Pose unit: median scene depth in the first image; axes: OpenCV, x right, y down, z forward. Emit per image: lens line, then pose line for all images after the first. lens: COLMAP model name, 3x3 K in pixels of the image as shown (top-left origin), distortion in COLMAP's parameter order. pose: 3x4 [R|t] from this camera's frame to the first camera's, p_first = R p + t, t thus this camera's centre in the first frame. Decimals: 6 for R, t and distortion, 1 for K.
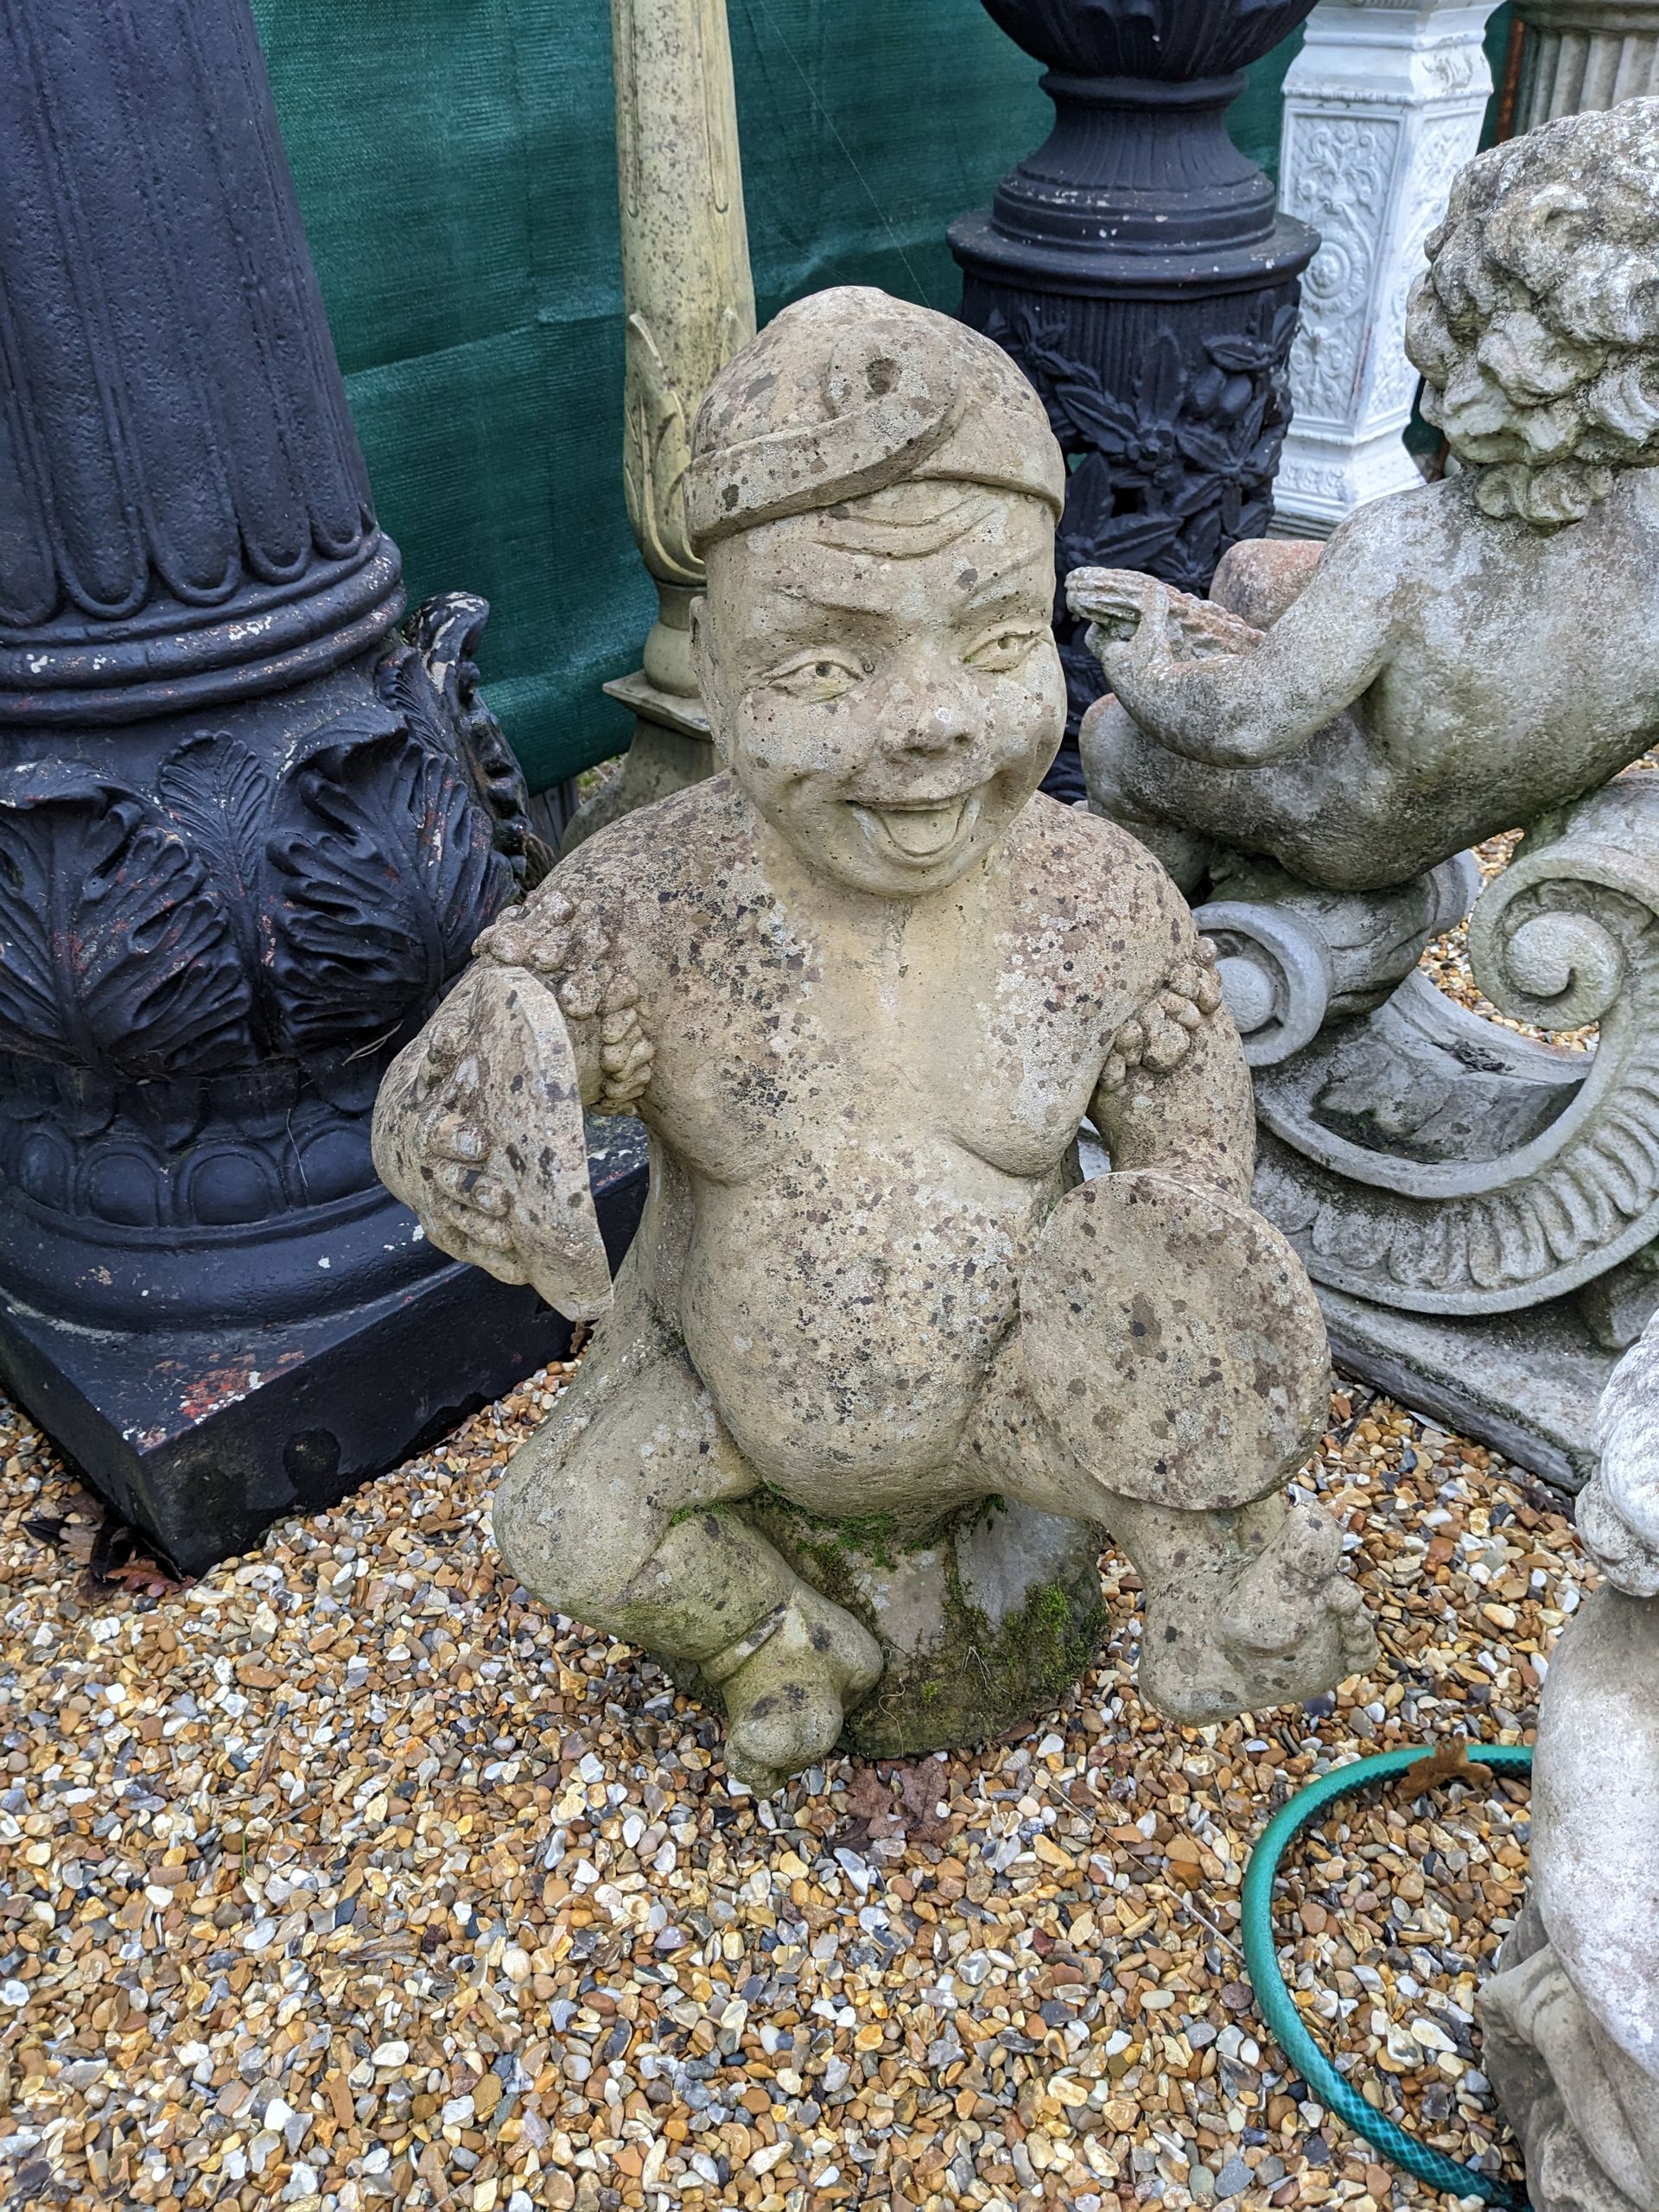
lens RADIAL K [[1825.3, 0, 829.5], [0, 1825.3, 1106.0], [0, 0, 1]] dist [0.050276, -0.100894]
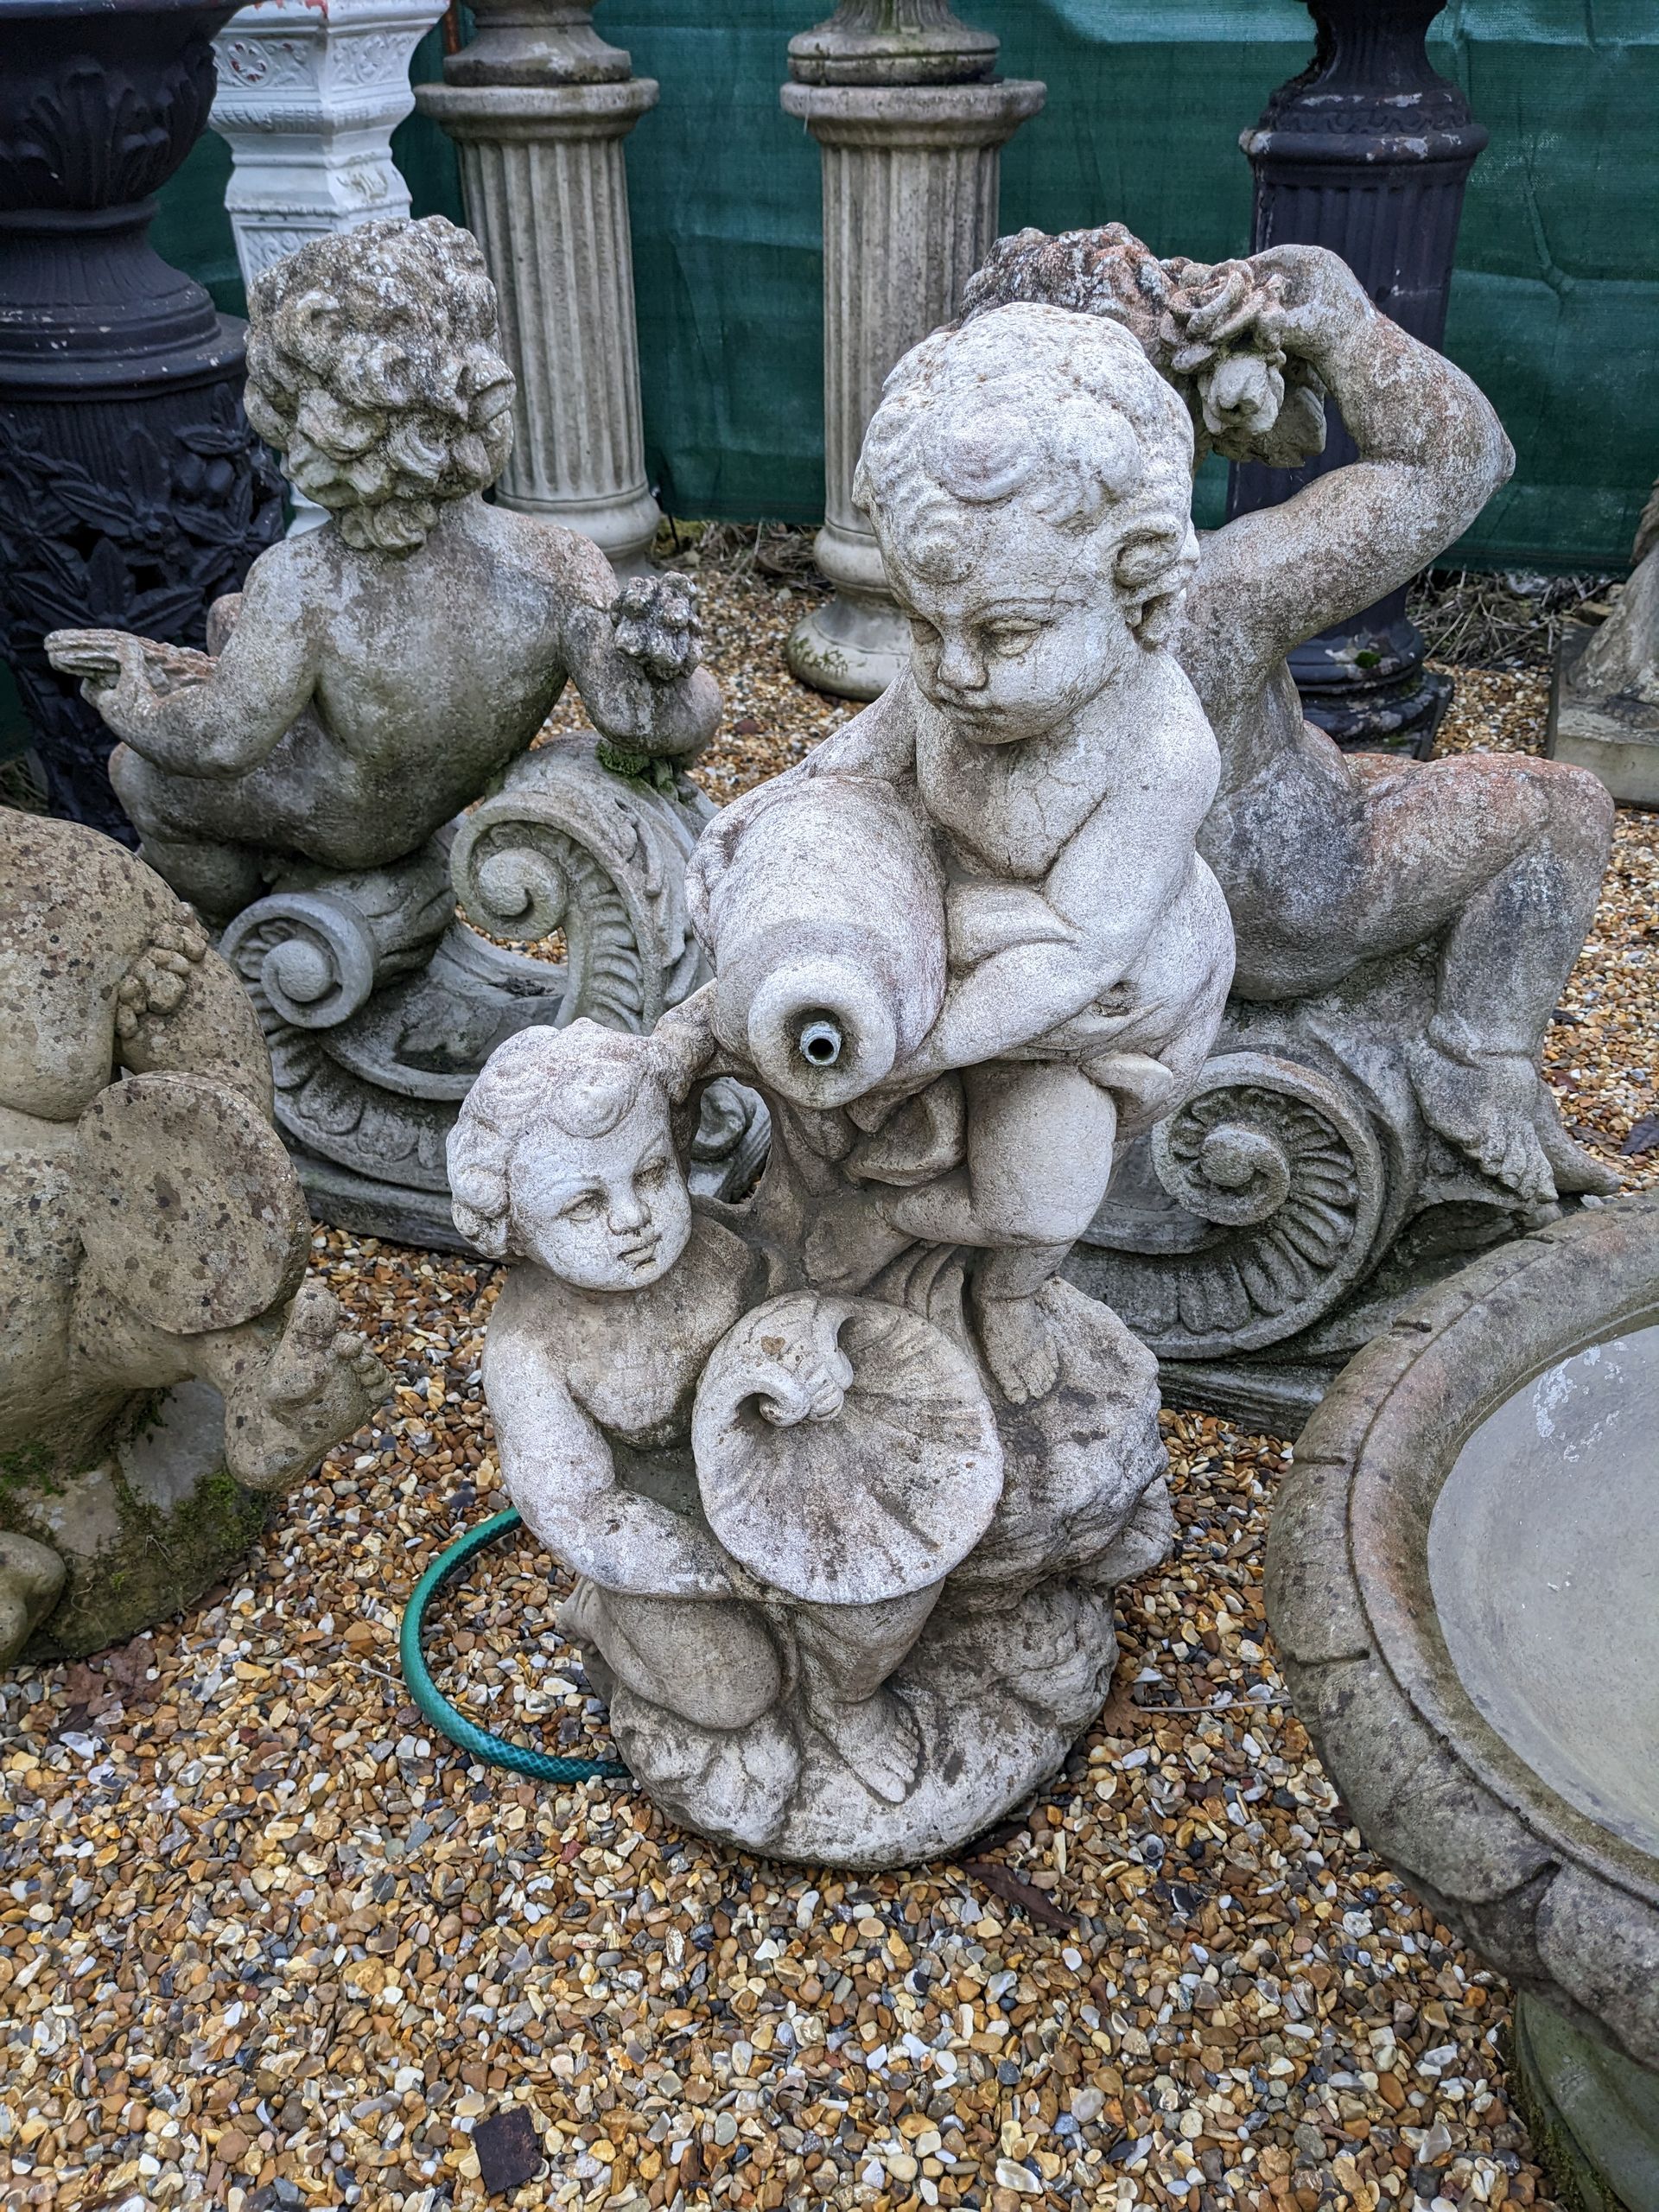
lens RADIAL K [[1756.7, 0, 828.0], [0, 1756.7, 1110.1], [0, 0, 1]] dist [0.041333, -0.075264]
pose [[0.897531, -0.226183, 0.378522, 0.110834], [0.235669, 0.971590, 0.021761, 0.117833], [-0.372690, 0.069674, 0.925336, -0.249672]]
